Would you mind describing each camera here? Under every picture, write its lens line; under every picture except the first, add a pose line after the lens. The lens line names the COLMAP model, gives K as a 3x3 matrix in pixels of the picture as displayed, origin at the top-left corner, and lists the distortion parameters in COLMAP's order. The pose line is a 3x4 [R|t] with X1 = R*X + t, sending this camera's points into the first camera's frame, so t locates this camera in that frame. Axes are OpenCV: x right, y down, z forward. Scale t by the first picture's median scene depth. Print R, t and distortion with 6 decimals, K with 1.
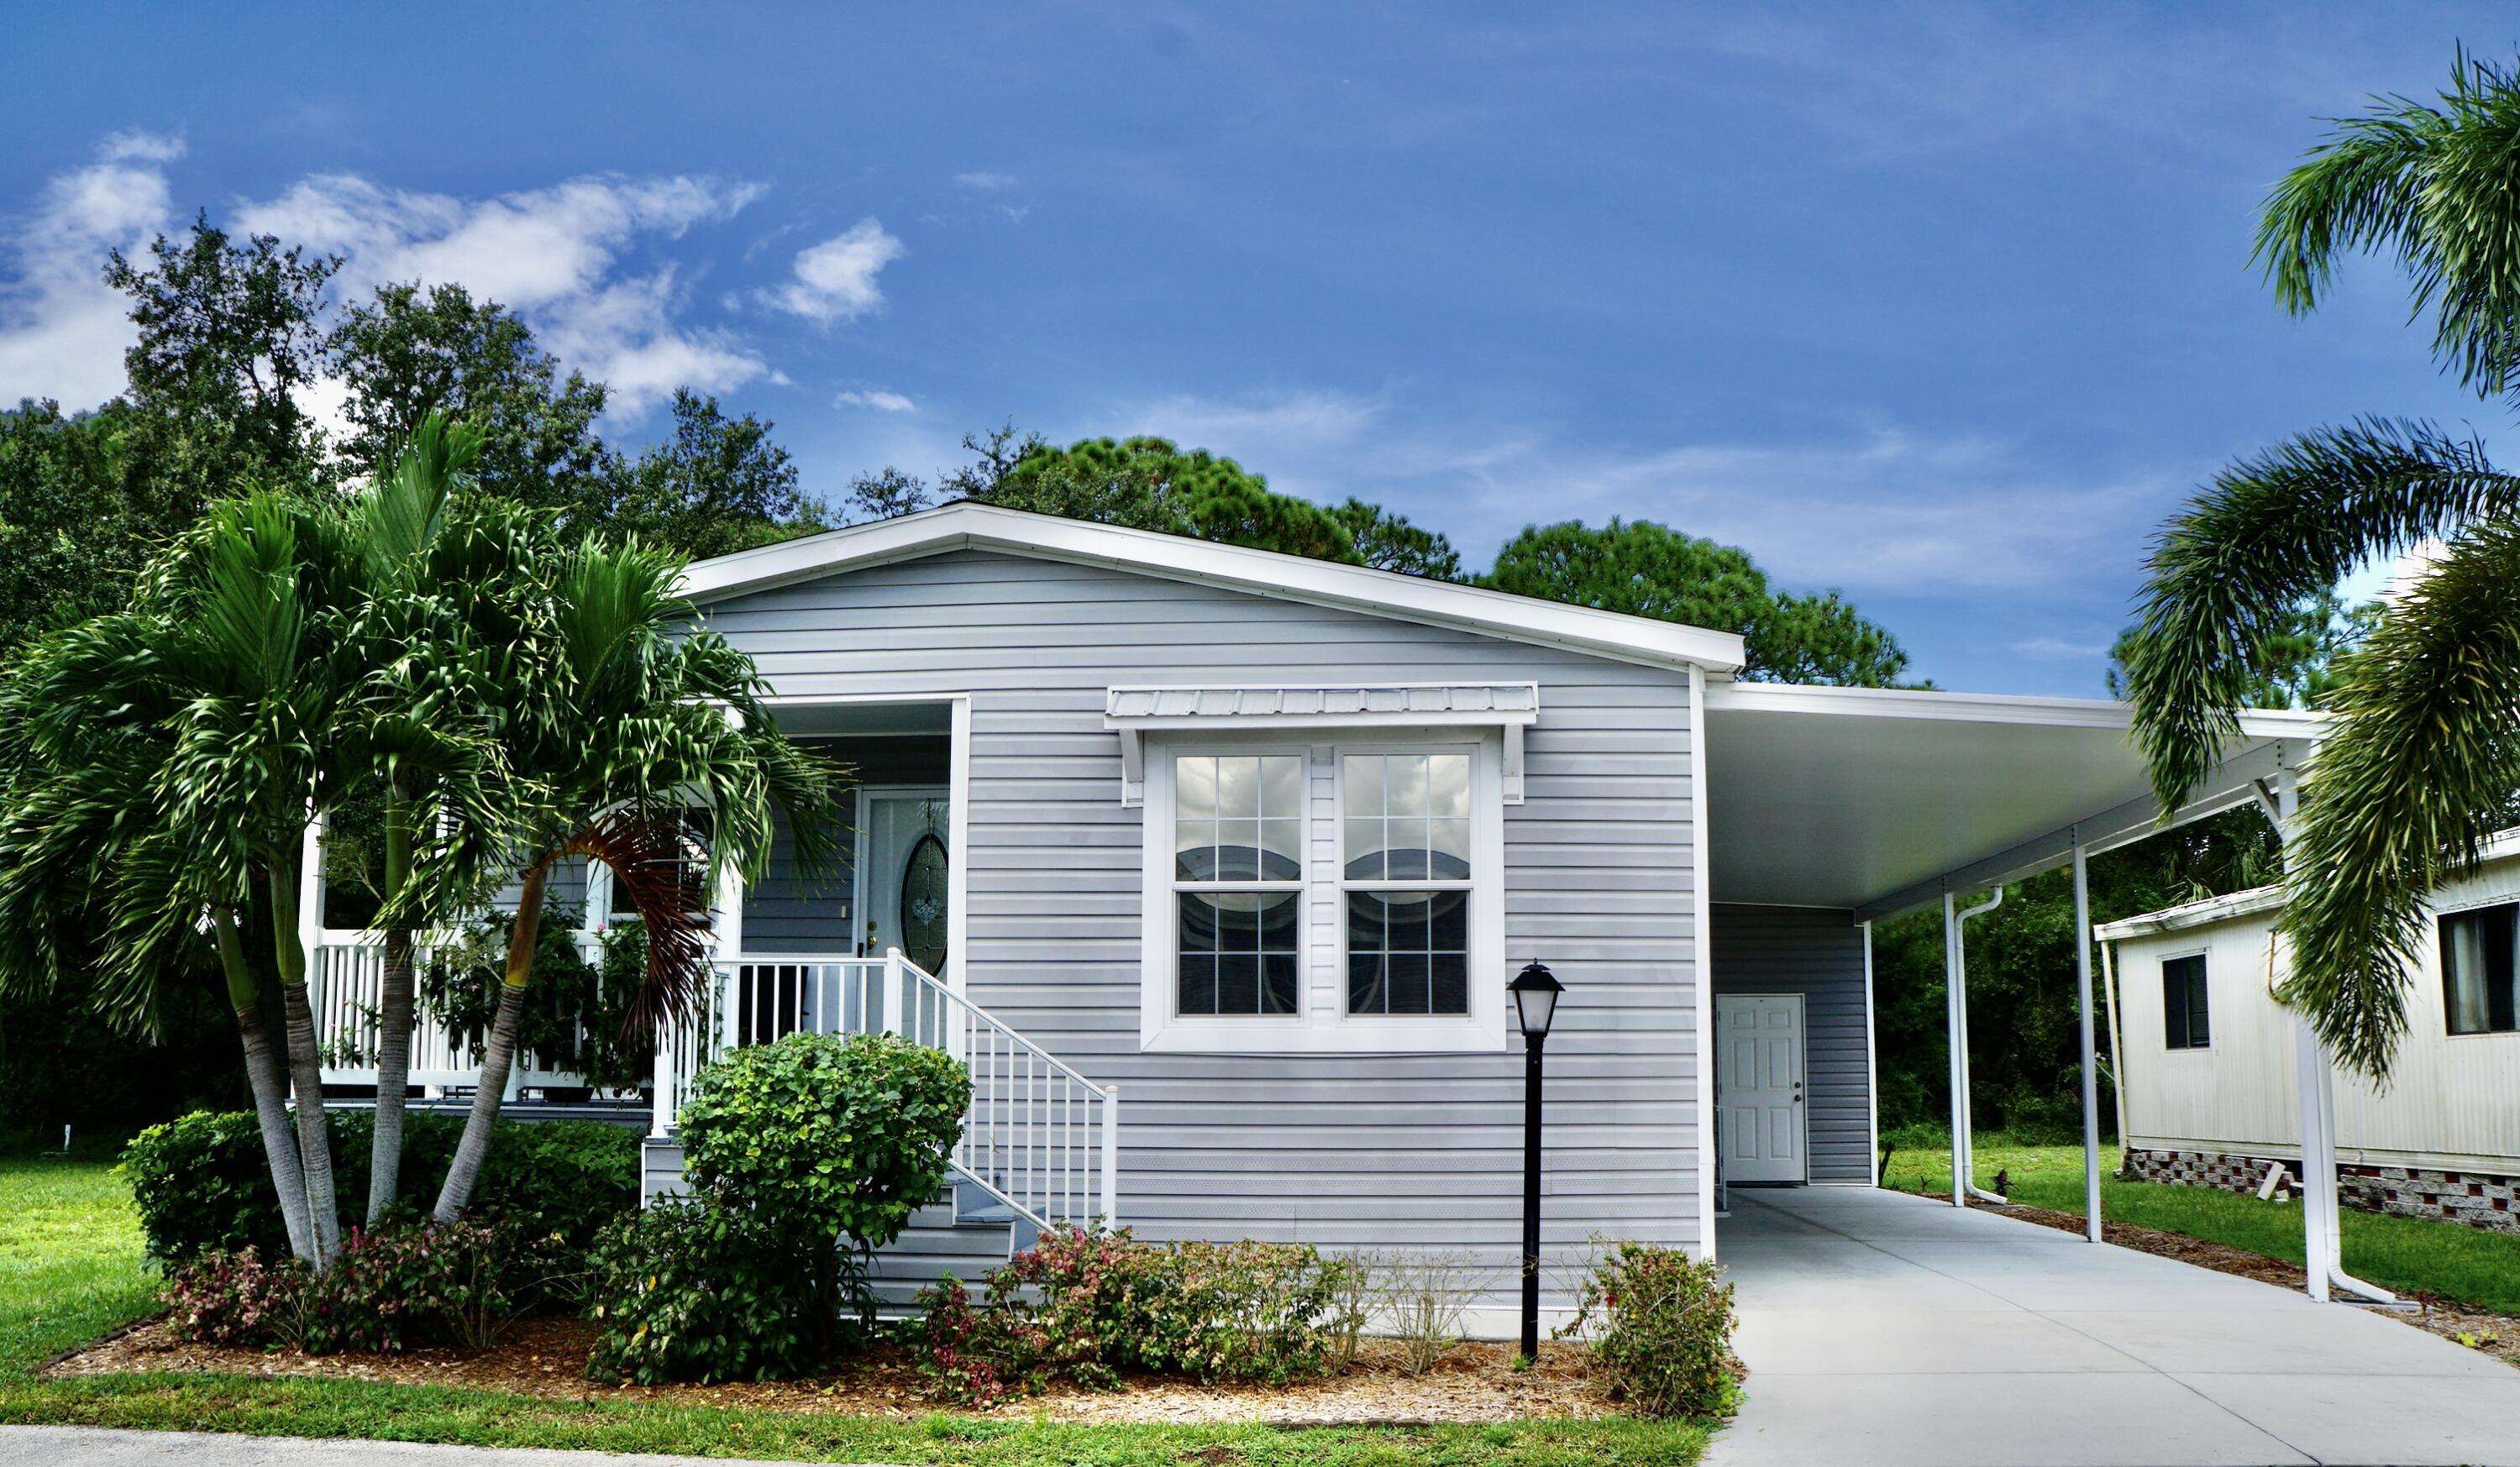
lens RADIAL K [[2016.0, 0, 1220.6], [0, 2016.0, 866.6], [0, 0, 1]] dist [-0.186095, 0.156256]
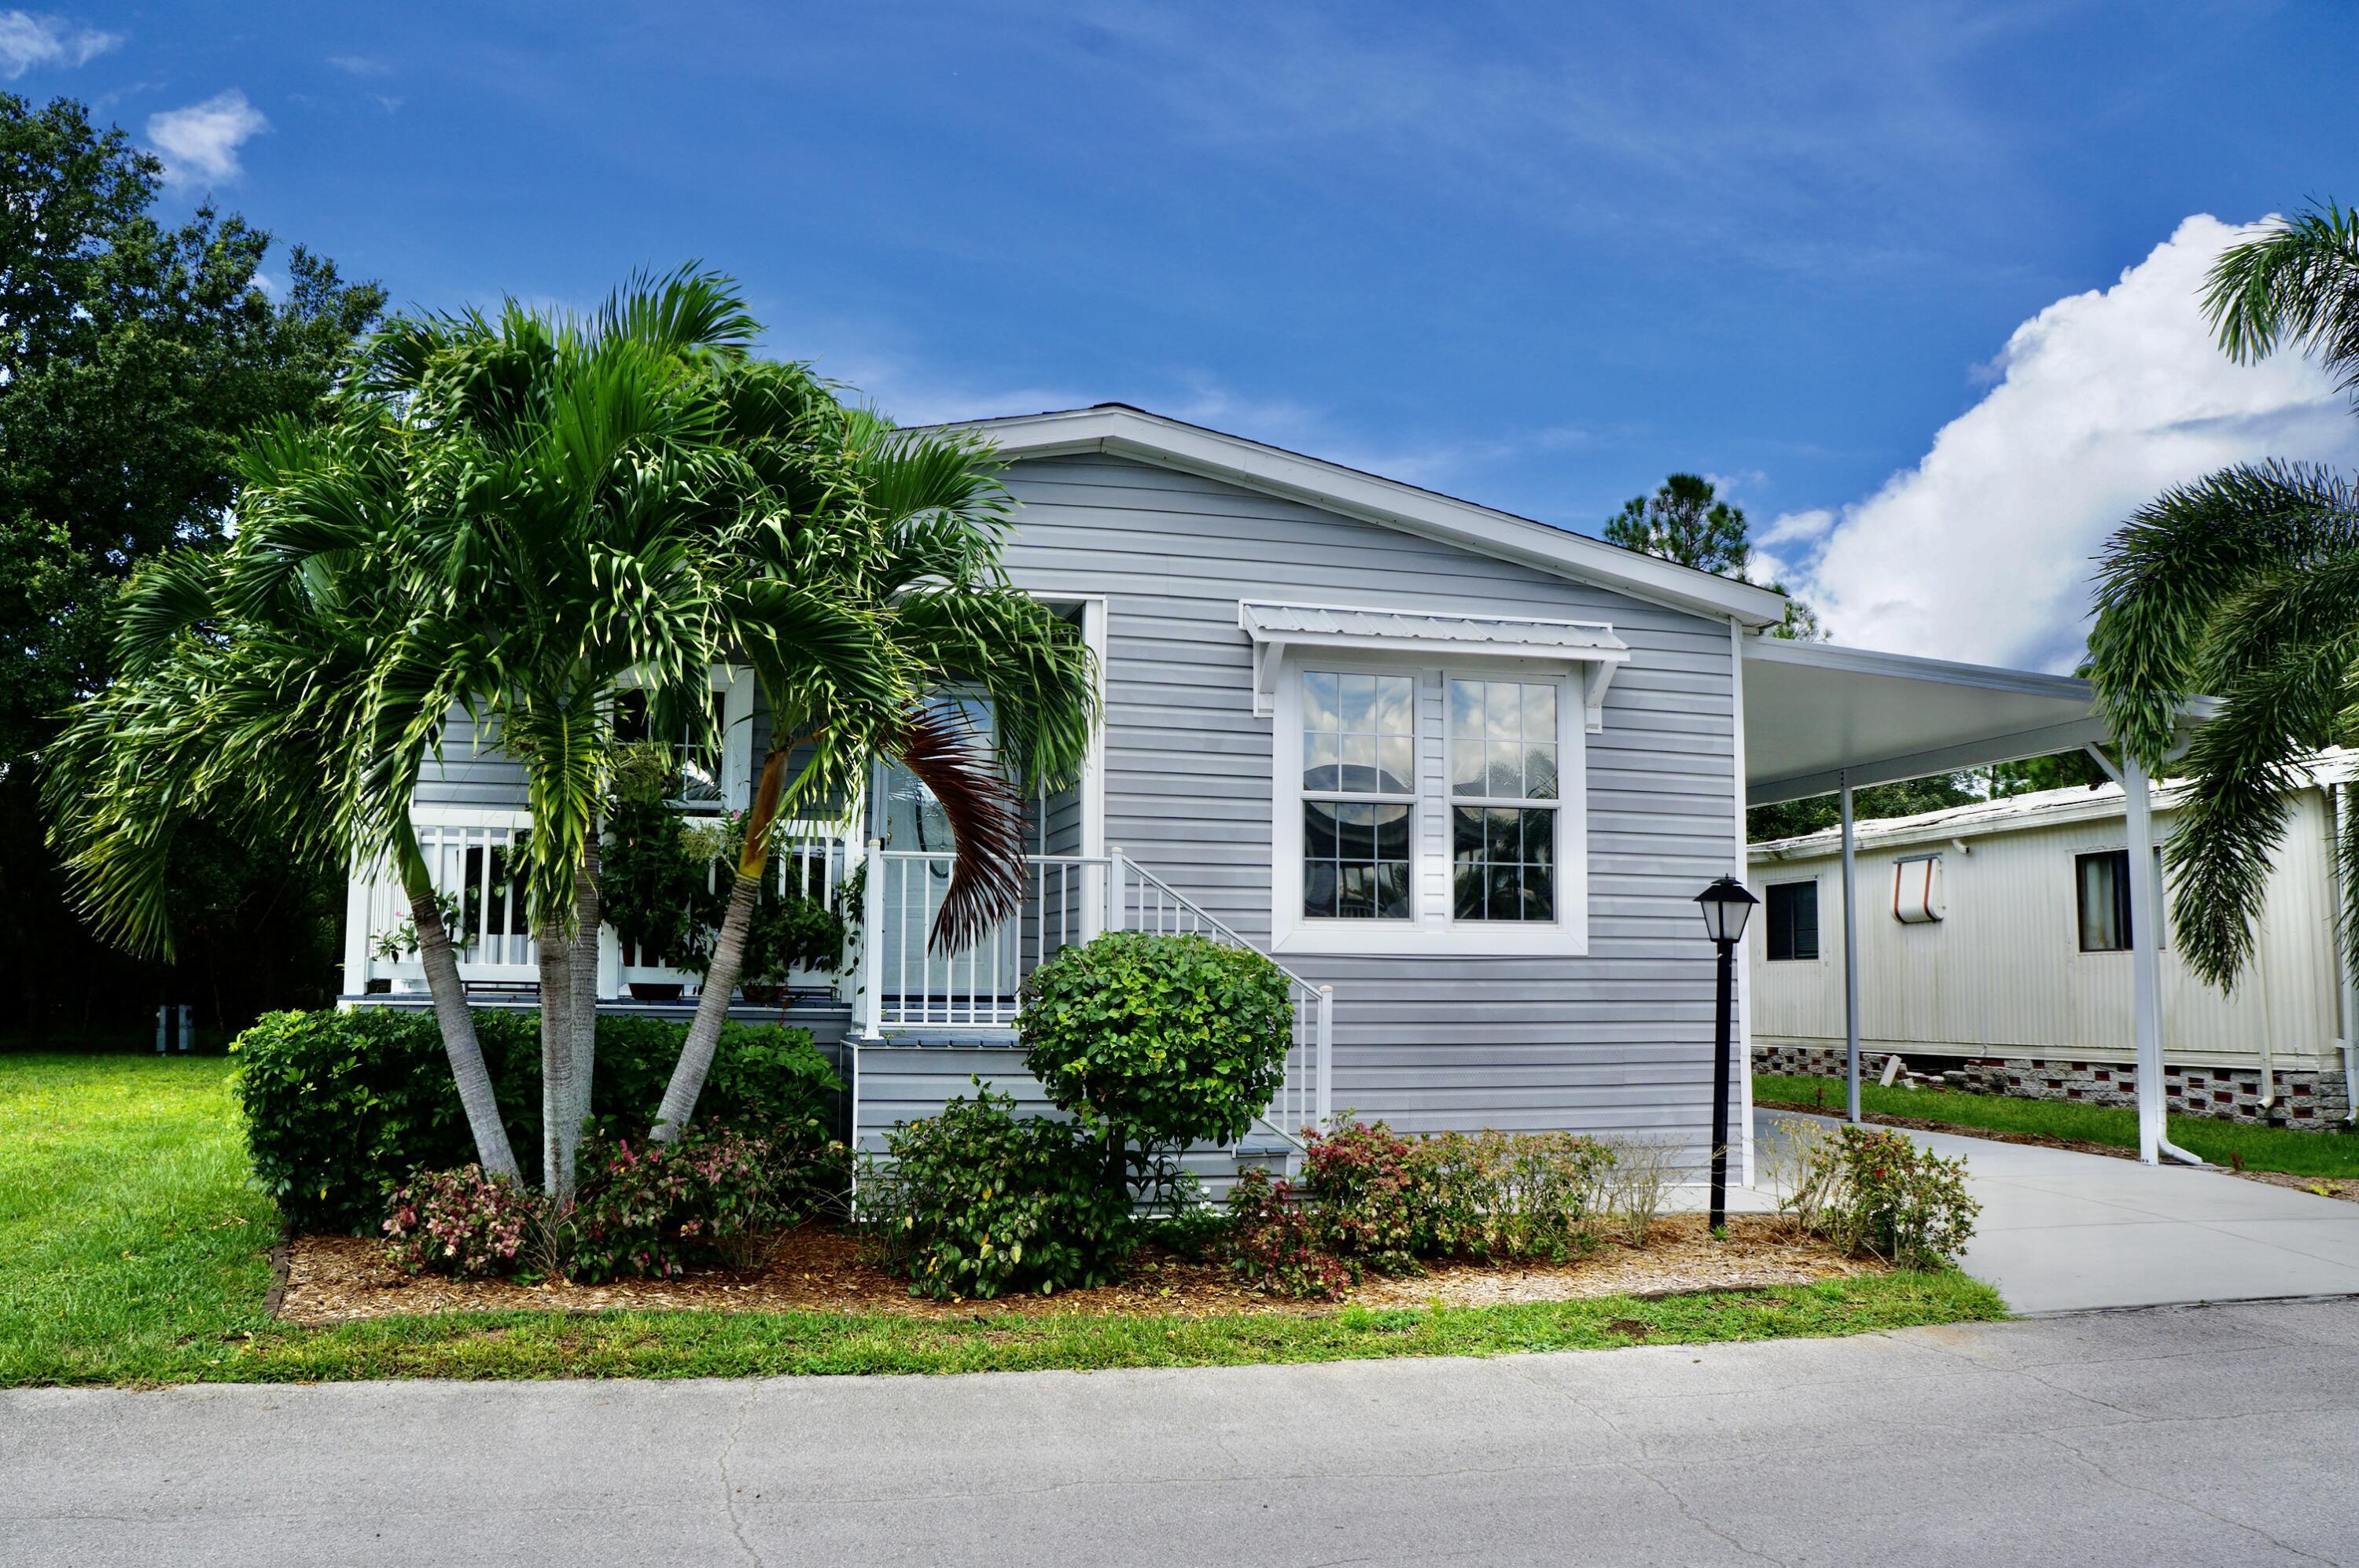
lens RADIAL K [[1888.4, 0, 1179.5], [0, 1888.4, 784.0], [0, 0, 1]] dist [-0.180901, 0.137717]
pose [[0.949208, 0.040439, 0.312039, -0.394245], [-0.041837, 0.999122, -0.002215, 0.008958], [-0.311855, -0.010953, 0.950067, 0.088616]]
